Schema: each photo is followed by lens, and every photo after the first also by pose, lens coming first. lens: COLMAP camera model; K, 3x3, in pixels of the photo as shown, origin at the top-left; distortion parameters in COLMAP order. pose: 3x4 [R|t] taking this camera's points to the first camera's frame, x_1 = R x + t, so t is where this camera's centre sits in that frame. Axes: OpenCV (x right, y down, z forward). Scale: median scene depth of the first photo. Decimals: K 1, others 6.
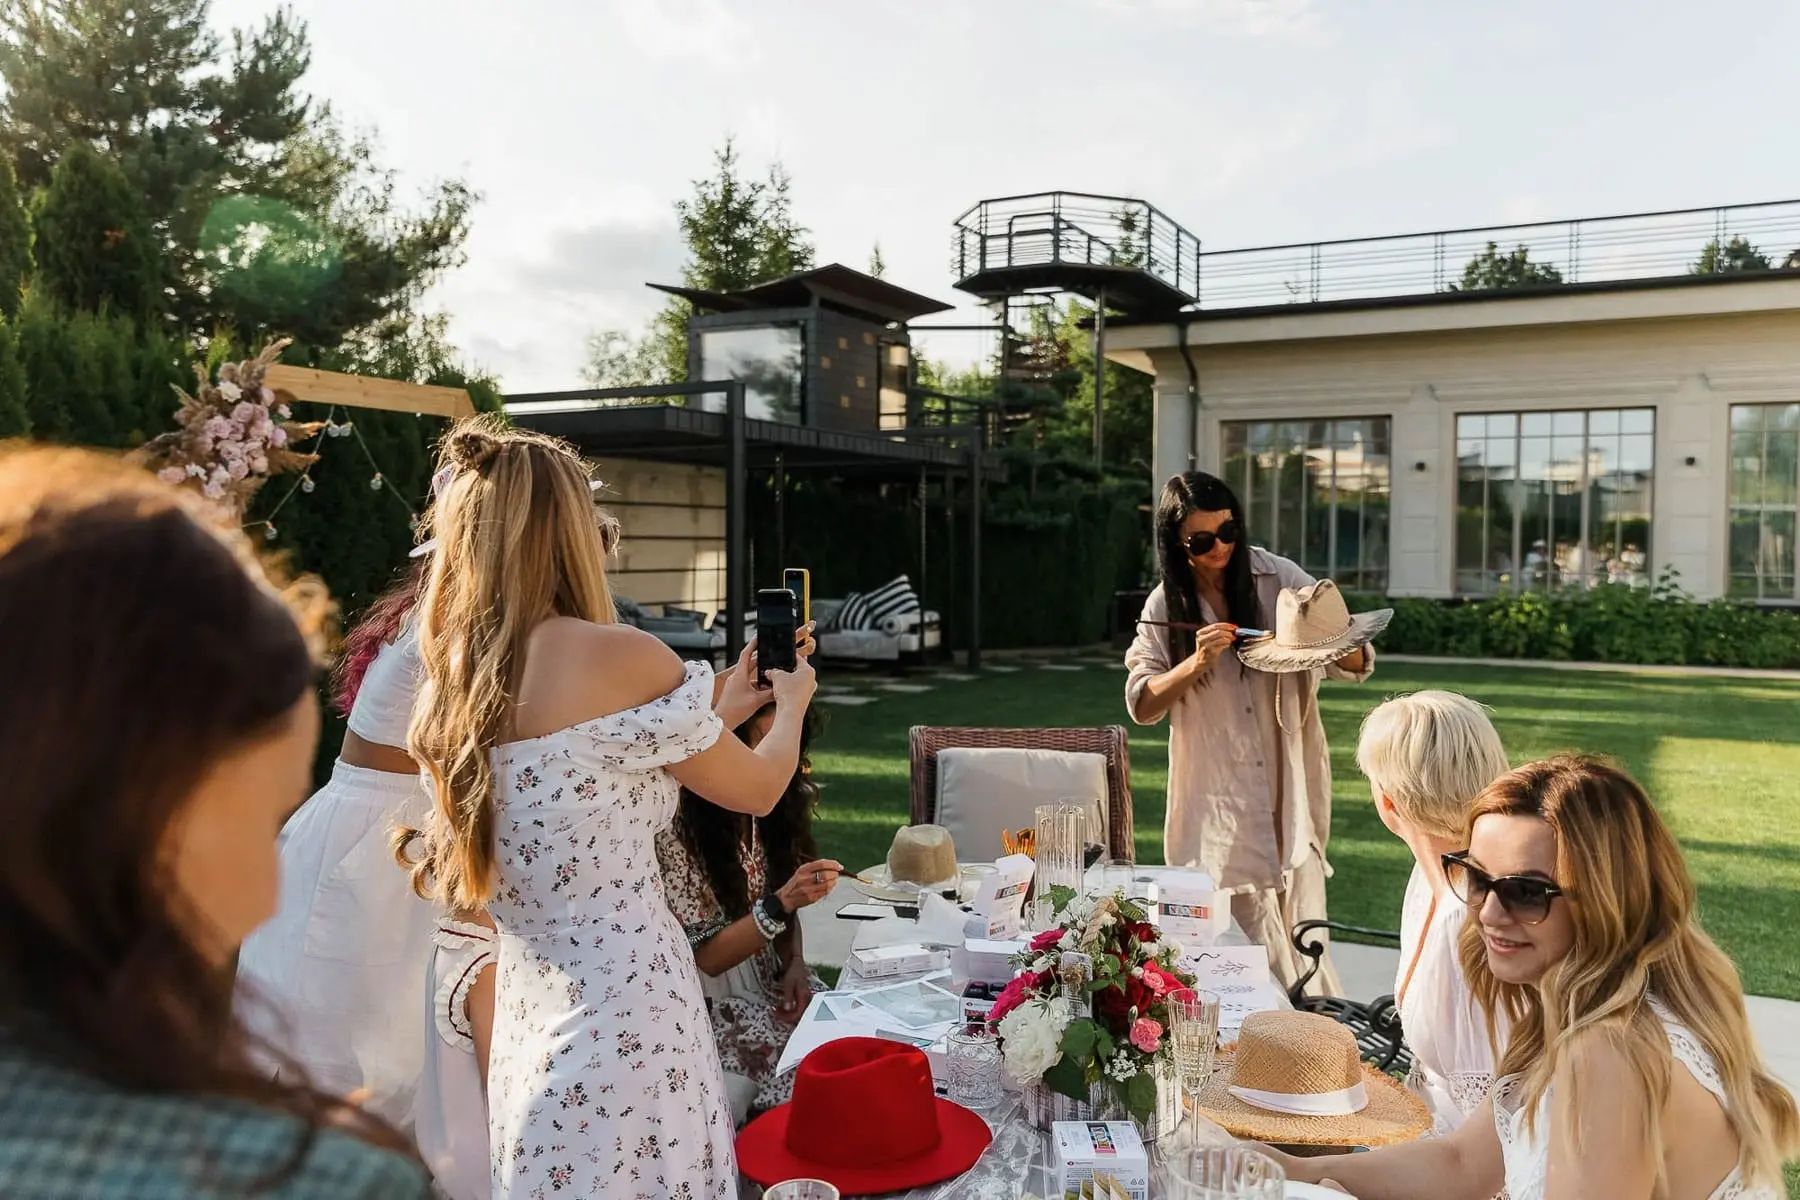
lens RADIAL K [[1323.0, 0, 893.9], [0, 1323.0, 601.9], [0, 0, 1]] dist [0.026539, -0.010793]
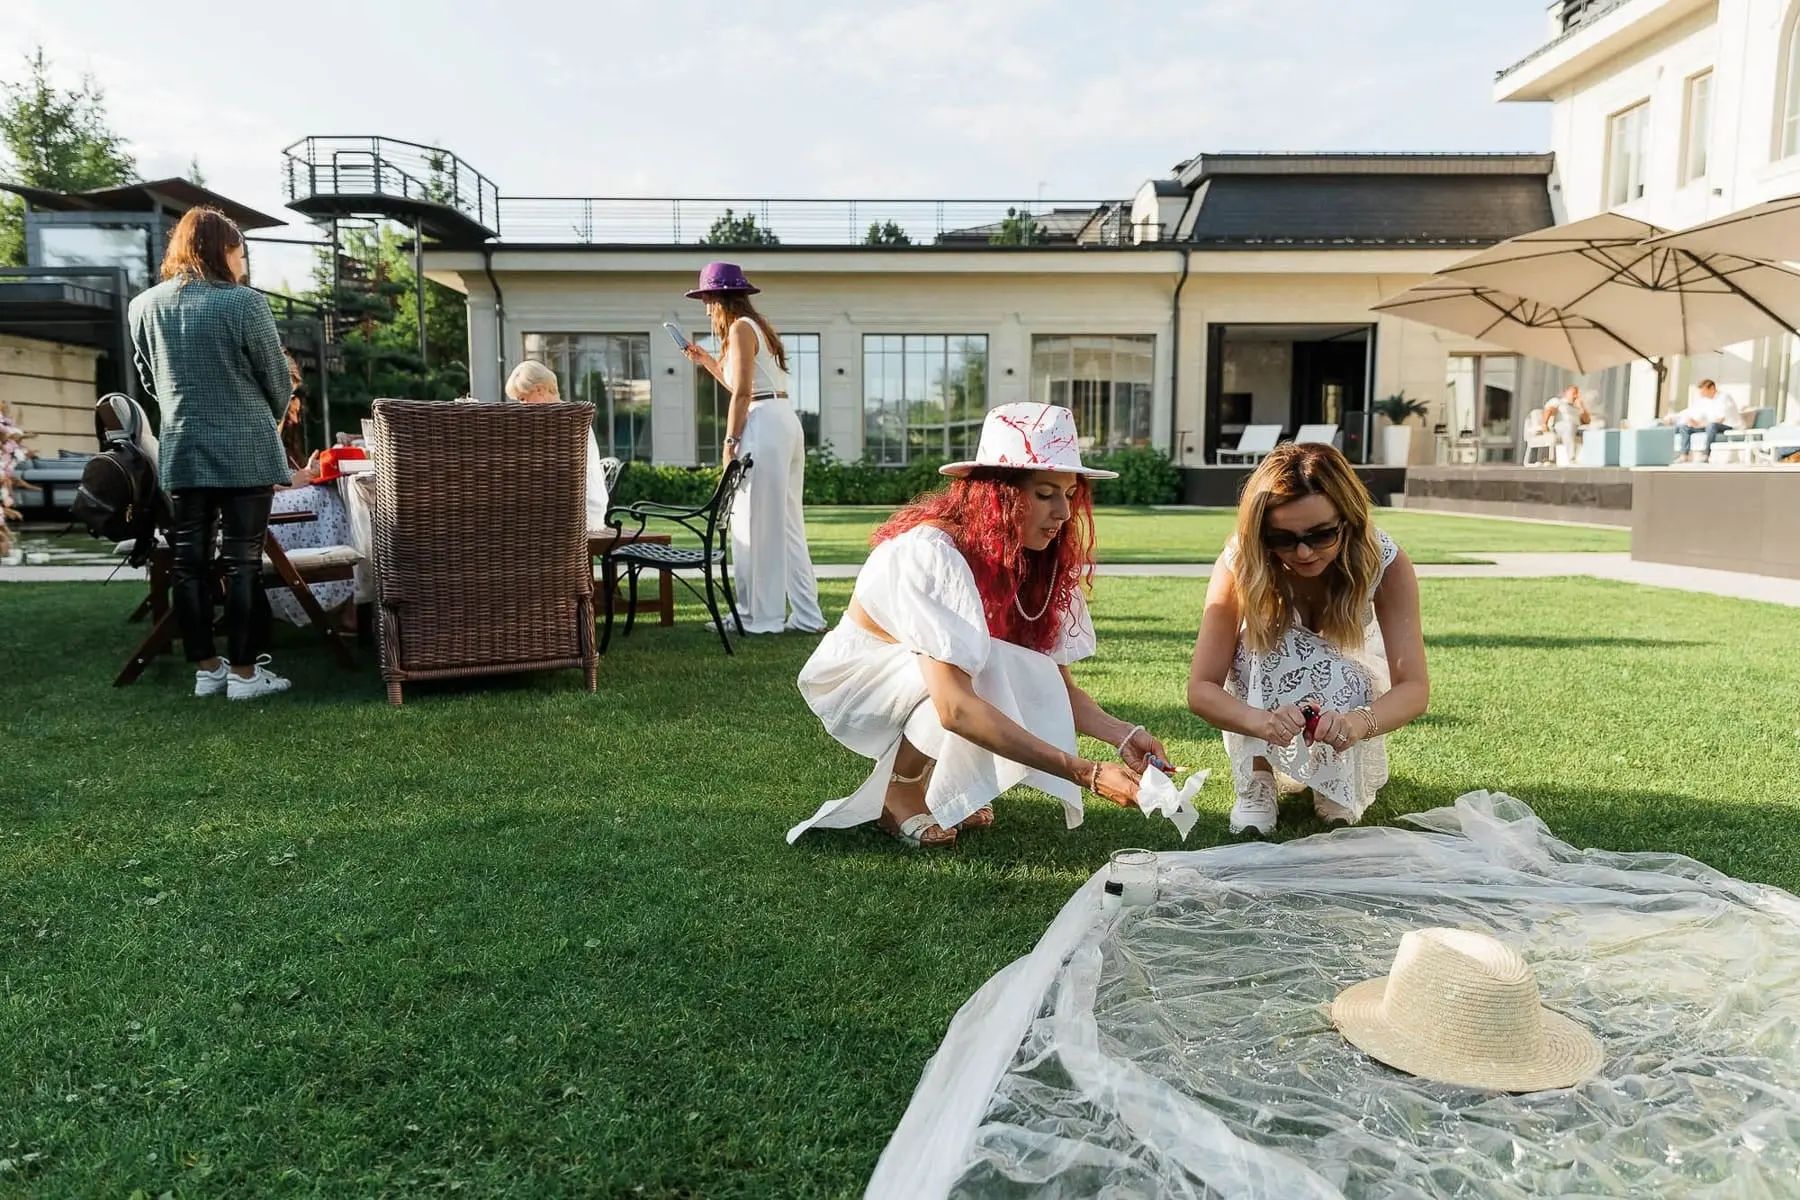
lens RADIAL K [[1323.0, 0, 893.9], [0, 1323.0, 601.9], [0, 0, 1]] dist [0.026539, -0.010793]
pose [[0.881351, -0.053996, 0.469366, -0.053643], [0.034648, 0.998160, 0.049769, 0.074373], [-0.471189, -0.027601, 0.881600, -0.314235]]
